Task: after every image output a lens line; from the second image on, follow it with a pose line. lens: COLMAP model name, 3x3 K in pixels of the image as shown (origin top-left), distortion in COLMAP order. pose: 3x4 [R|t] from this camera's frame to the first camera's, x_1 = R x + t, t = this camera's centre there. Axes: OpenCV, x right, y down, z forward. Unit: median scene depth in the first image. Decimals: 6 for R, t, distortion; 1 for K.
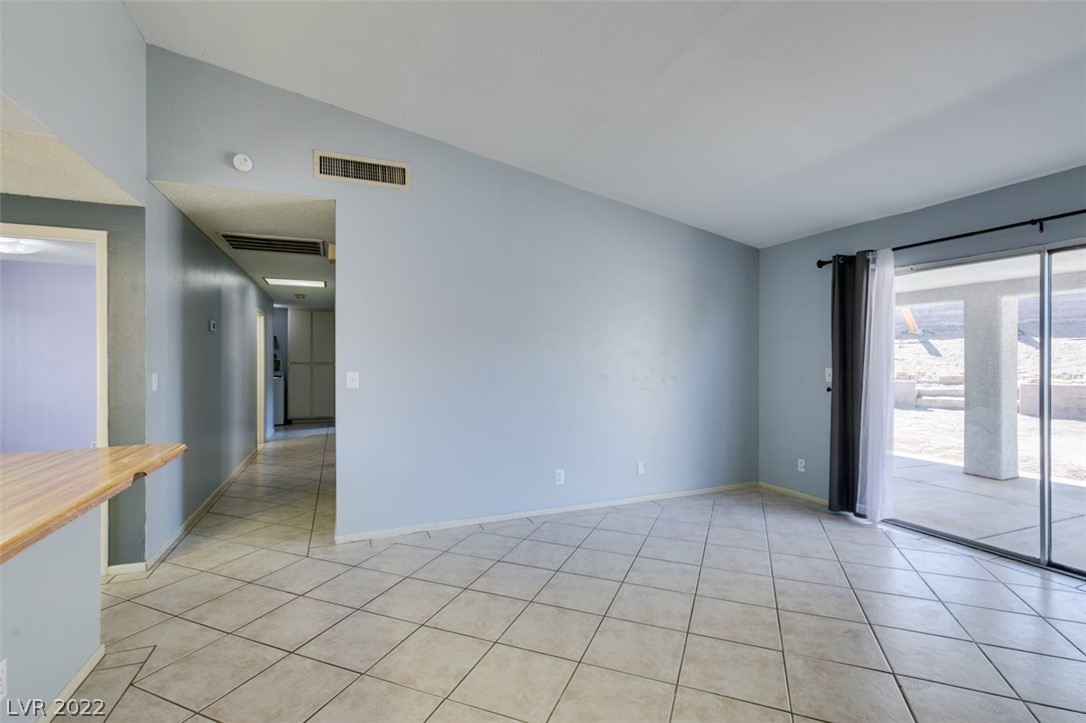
lens RADIAL K [[483.7, 0, 542.2], [0, 483.7, 358.8], [0, 0, 1]] dist [0.000976, 0.000173]
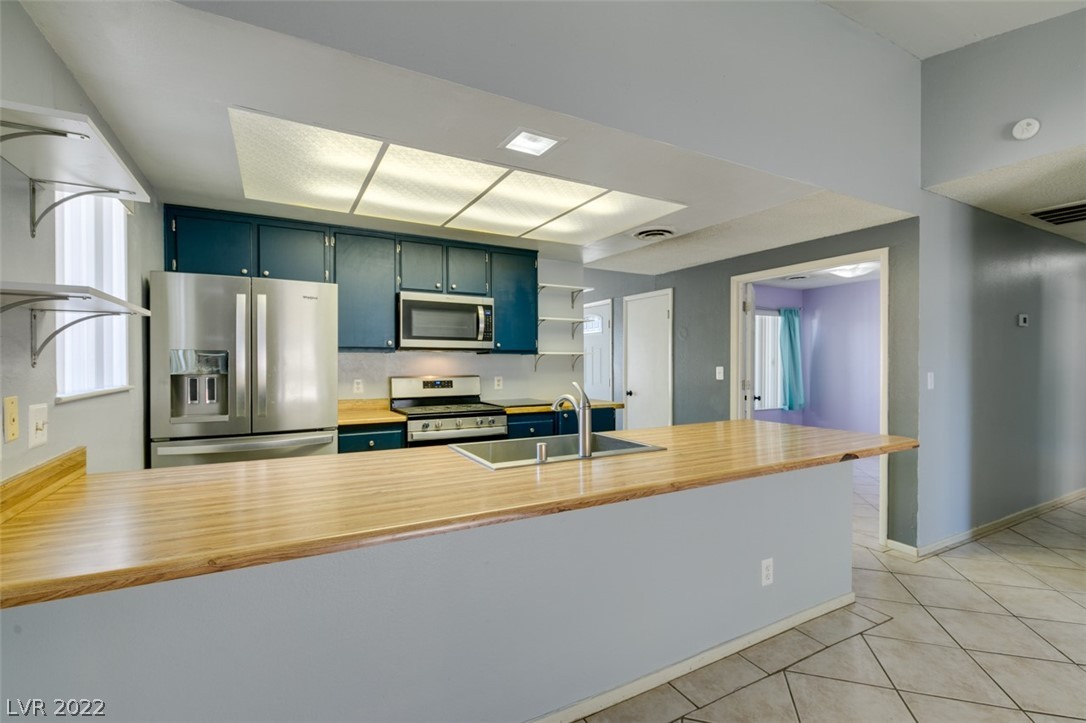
lens RADIAL K [[487.6, 0, 549.6], [0, 487.6, 358.6], [0, 0, 1]] dist [-0.000559, 0.000104]
pose [[0.118490, -0.003380, -0.992949, 0.151670], [0.003992, 0.999988, -0.002928, 0.000851], [0.992947, -0.003617, 0.118502, 0.066006]]
